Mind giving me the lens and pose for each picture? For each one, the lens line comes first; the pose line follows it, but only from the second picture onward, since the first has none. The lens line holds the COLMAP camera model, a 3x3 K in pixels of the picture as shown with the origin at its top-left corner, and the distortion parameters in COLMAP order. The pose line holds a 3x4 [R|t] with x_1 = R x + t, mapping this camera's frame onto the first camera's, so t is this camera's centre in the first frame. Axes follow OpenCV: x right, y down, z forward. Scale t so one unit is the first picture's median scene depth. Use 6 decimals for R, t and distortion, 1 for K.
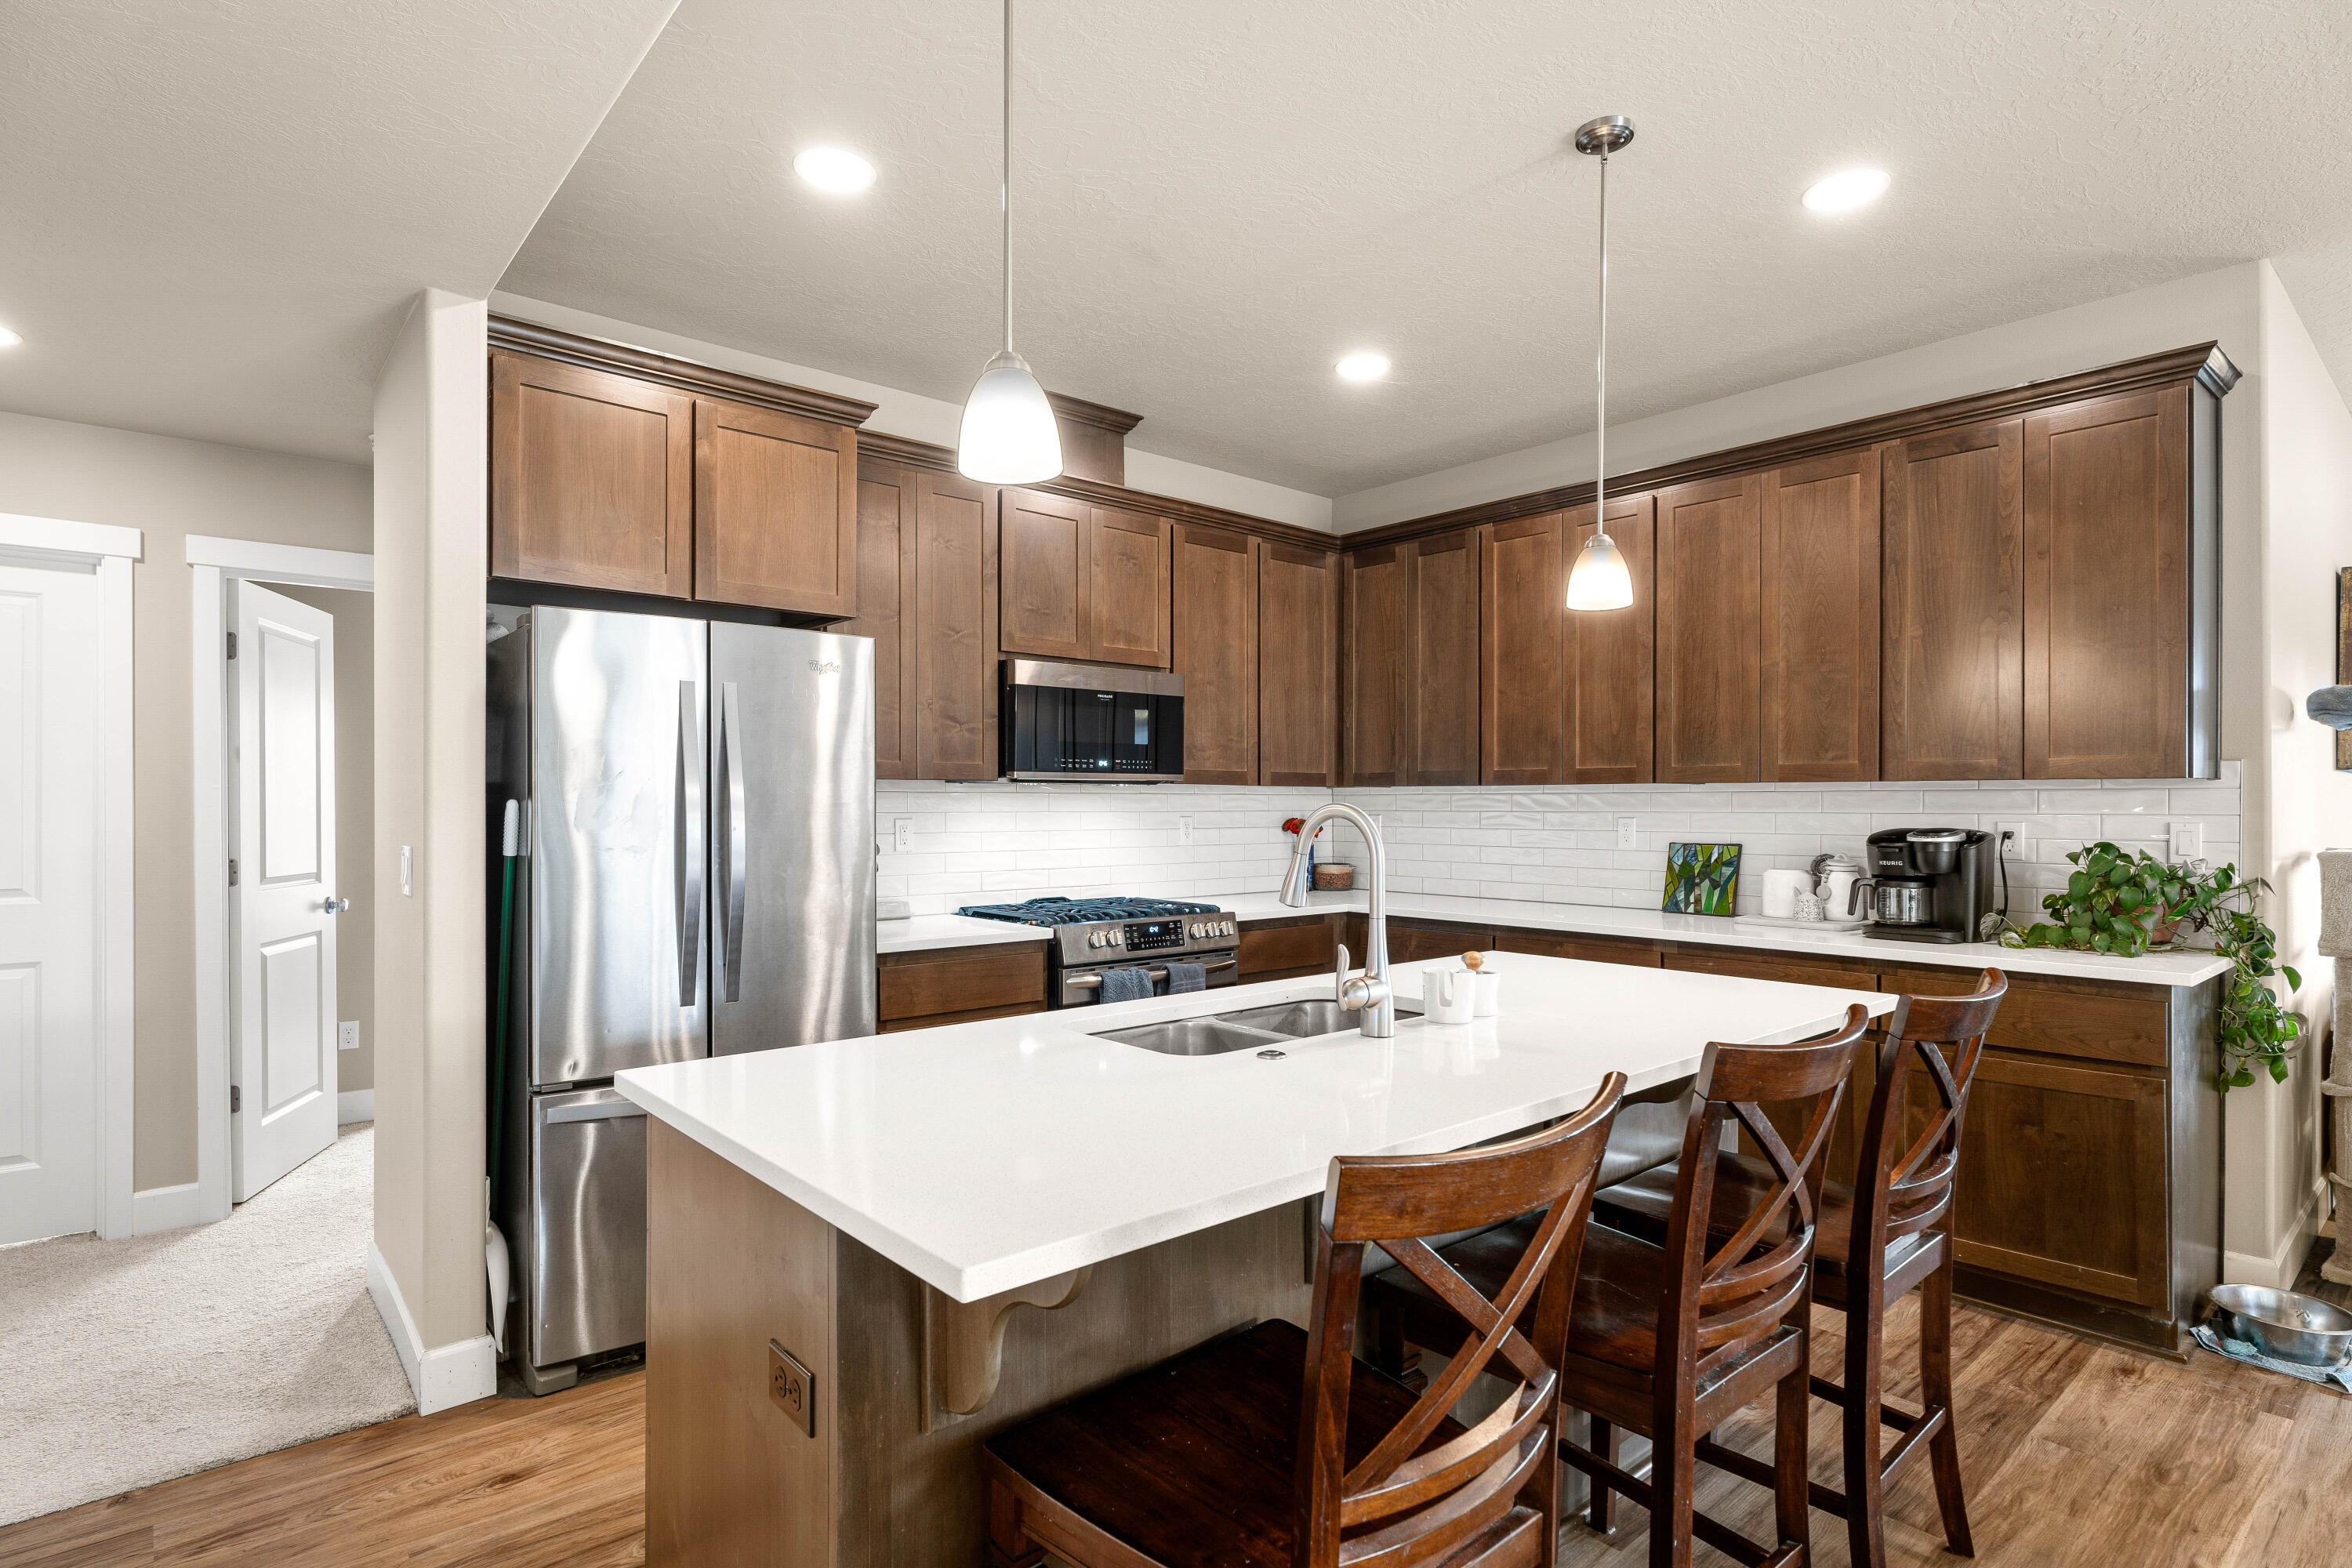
lens RADIAL K [[1179.7, 0, 1172.5], [0, 1179.7, 802.2], [0, 0, 1]] dist [0.000834, -0.000246]
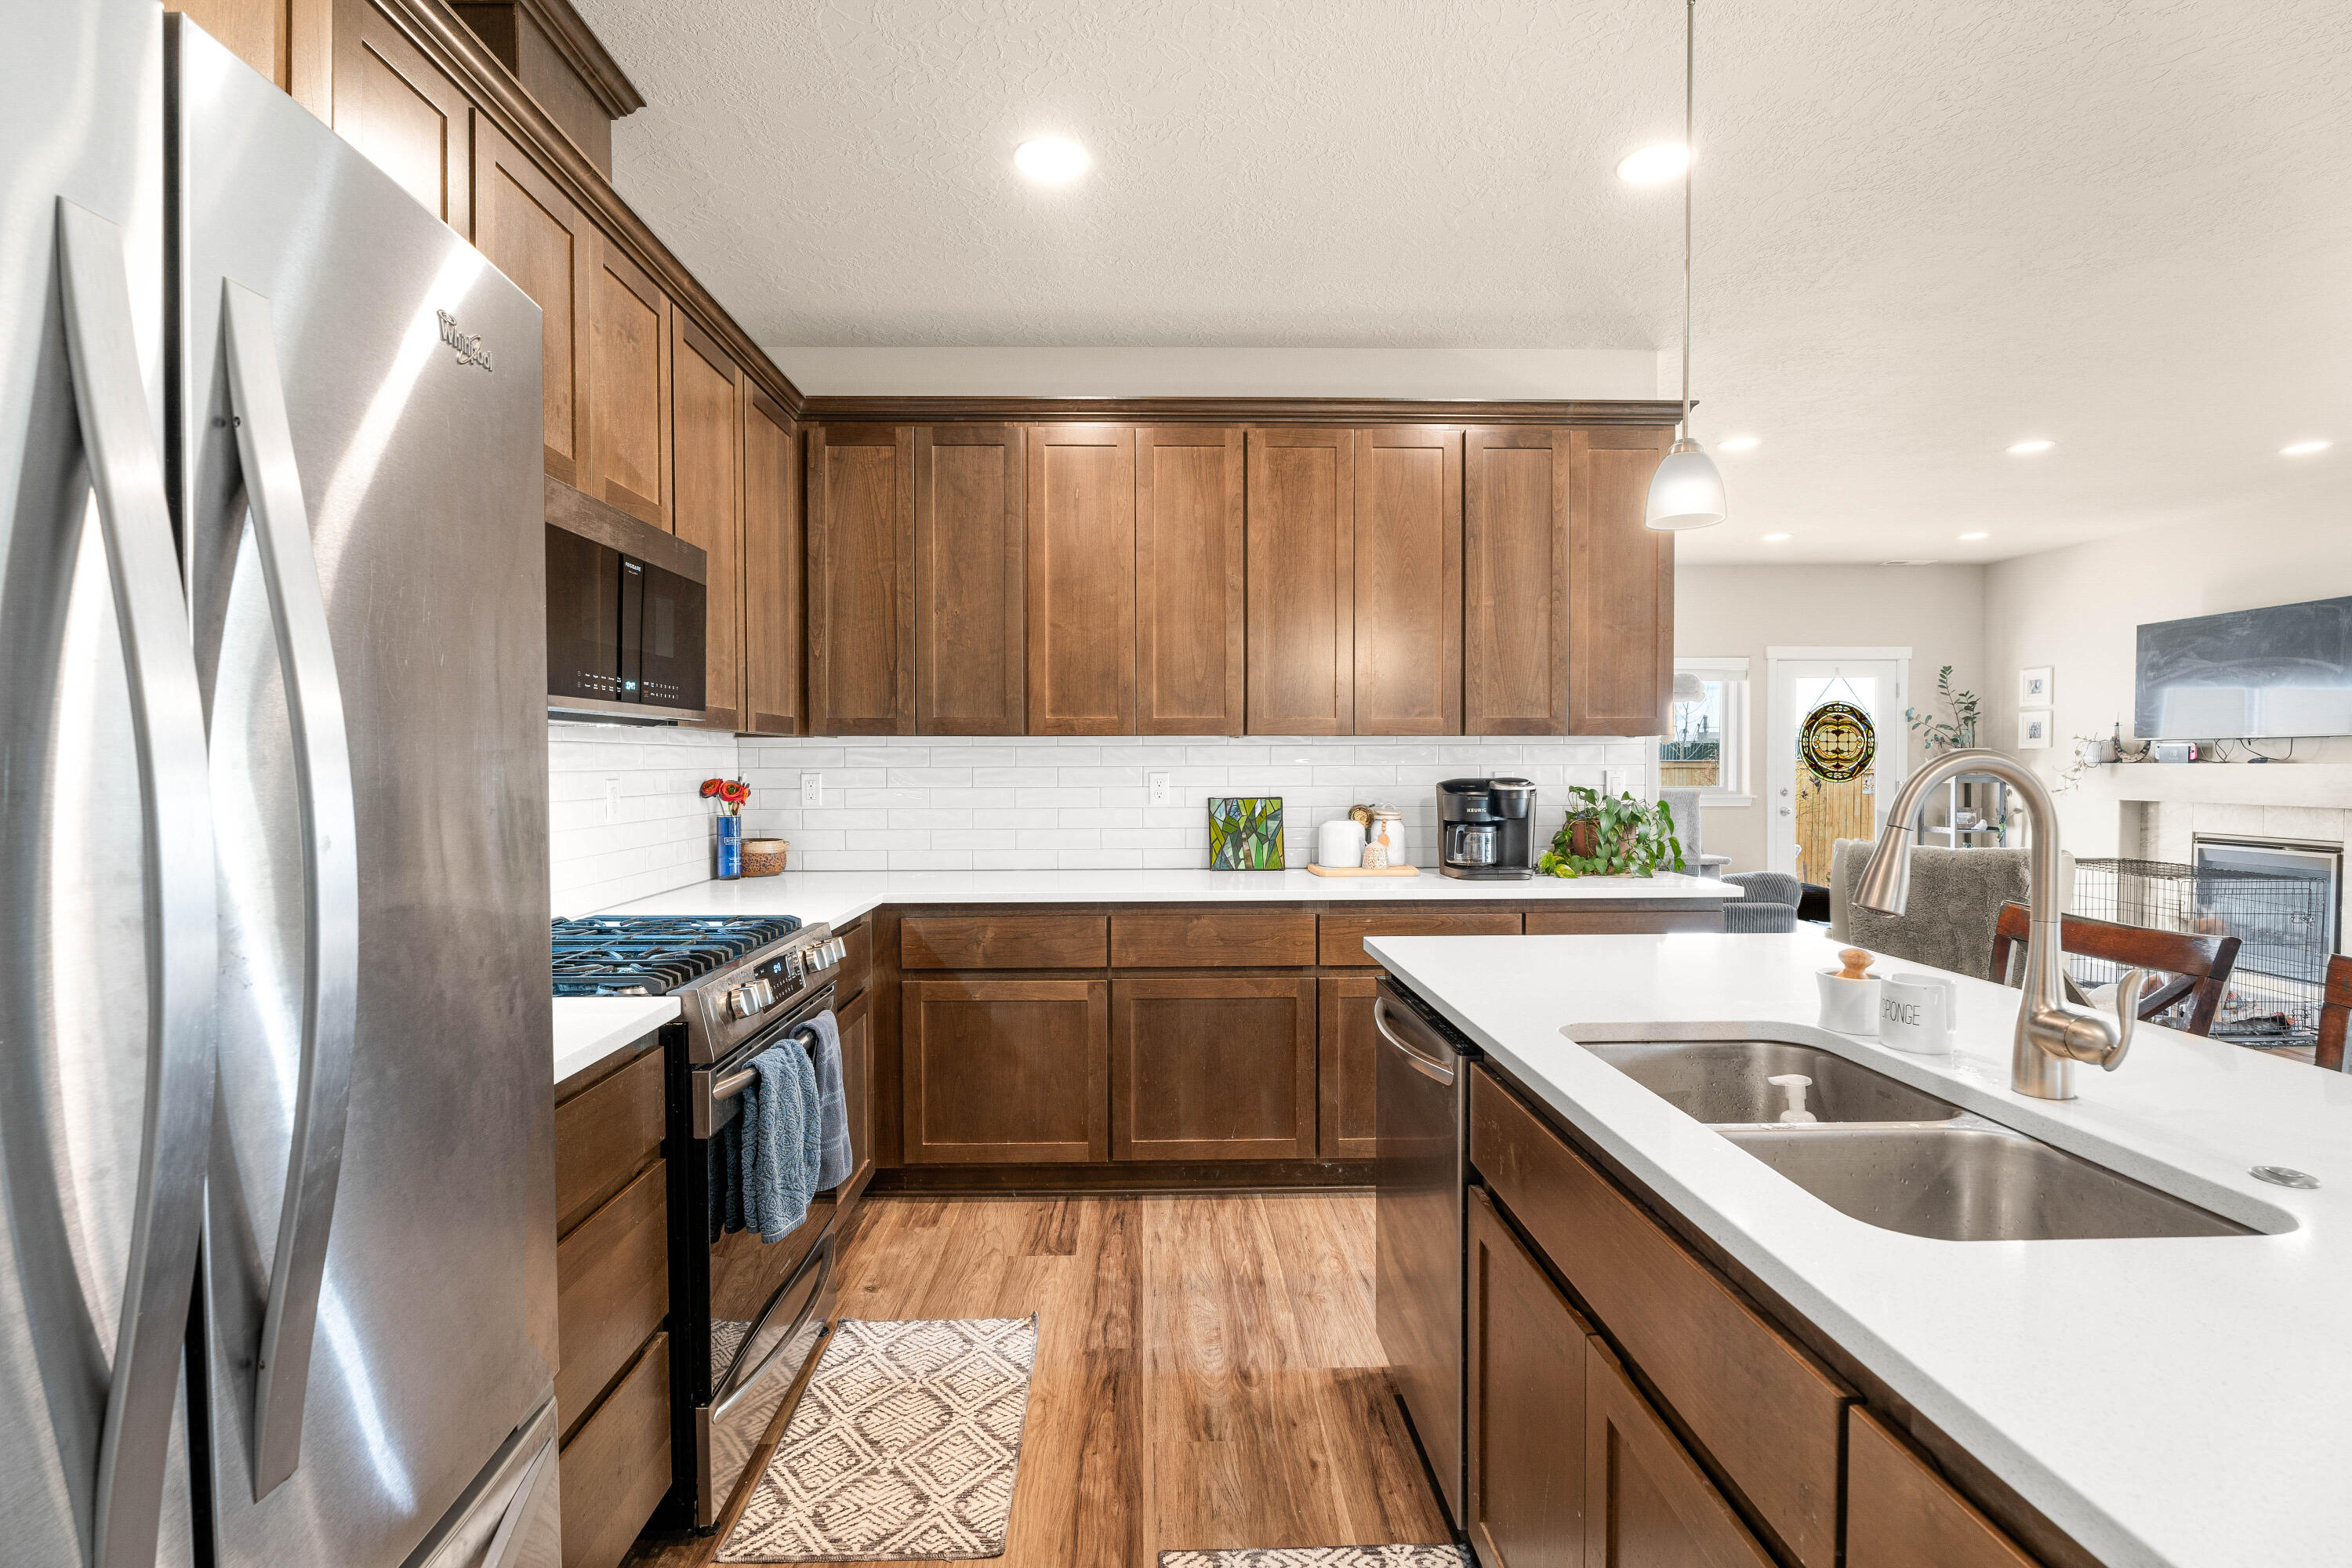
lens RADIAL K [[1100.0, 0, 1159.3], [0, 1100.0, 780.9], [0, 0, 1]] dist [-0.014259, -0.001553]
pose [[0.637891, -0.016736, 0.769945, -0.340252], [0.002973, 0.999810, 0.019269, 0.003364], [-0.770121, -0.010003, 0.637819, 0.532719]]
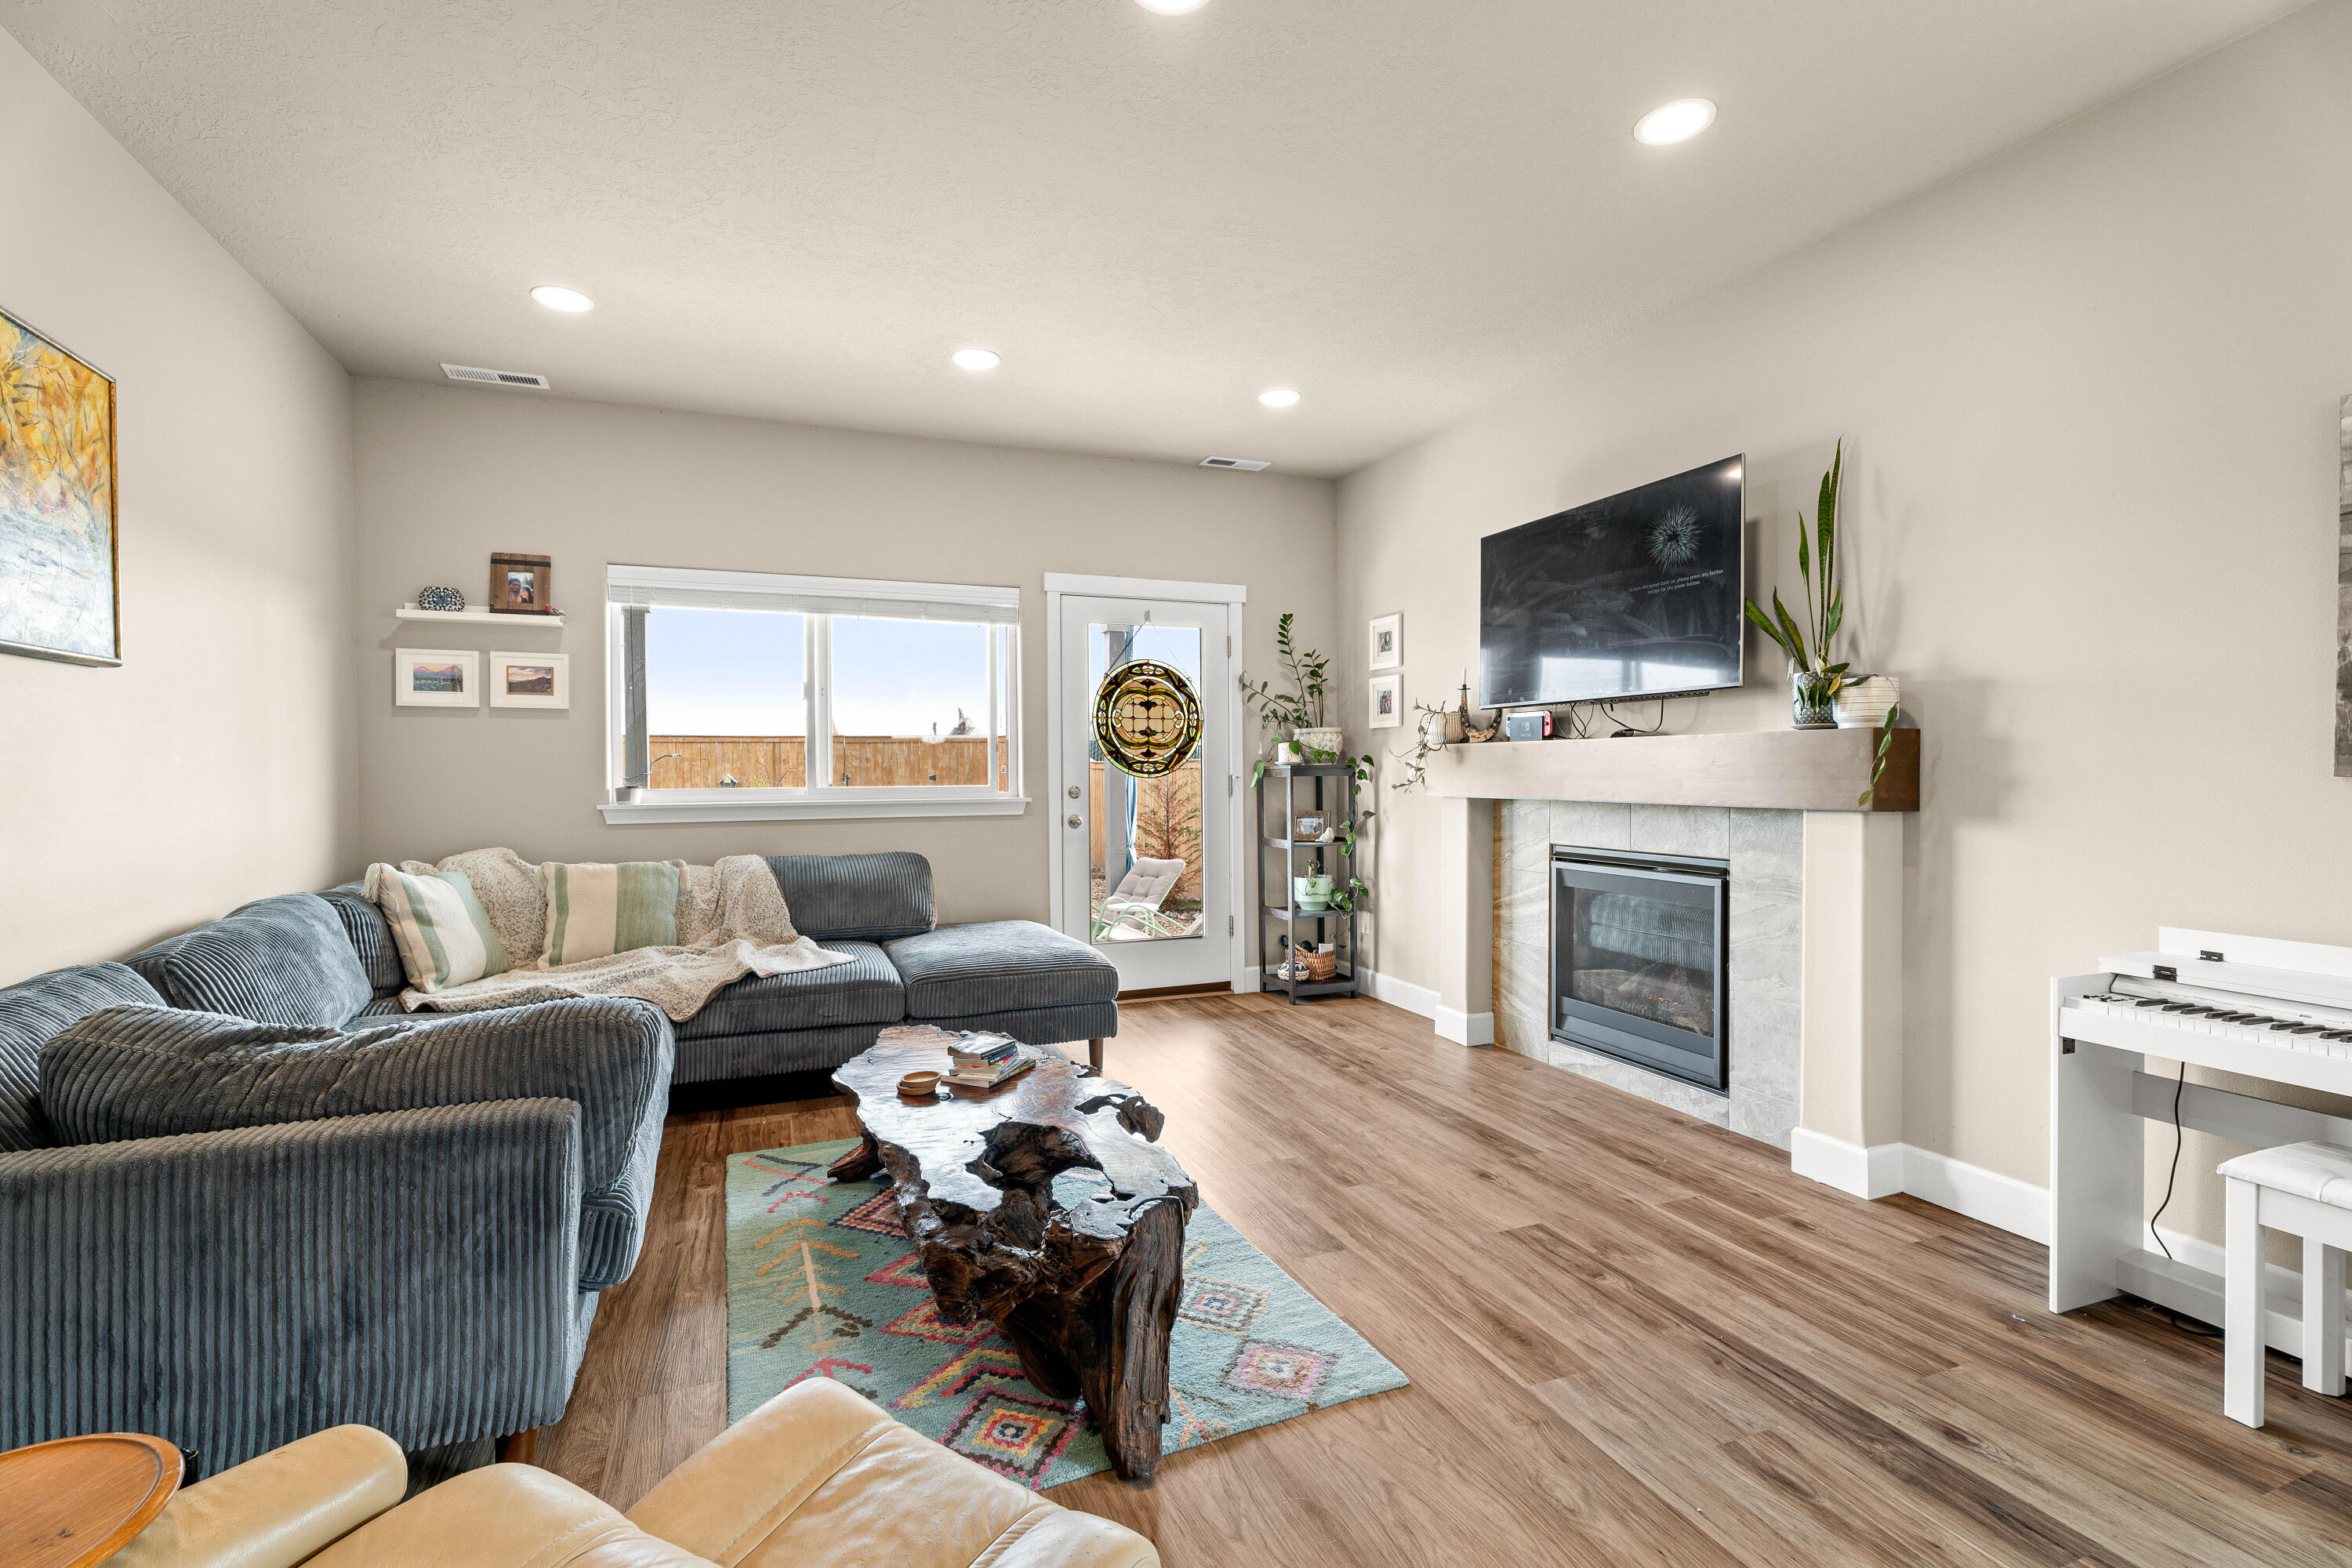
lens RADIAL K [[1071.2, 0, 1176.0], [0, 1071.2, 784.0], [0, 0, 1]] dist [0.000118, 0.000057]
pose [[0.316638, -0.017573, 0.948384, 0.833404], [0.006562, 0.999845, 0.016336, 0.037638], [-0.948524, 0.001051, 0.316705, 0.381301]]
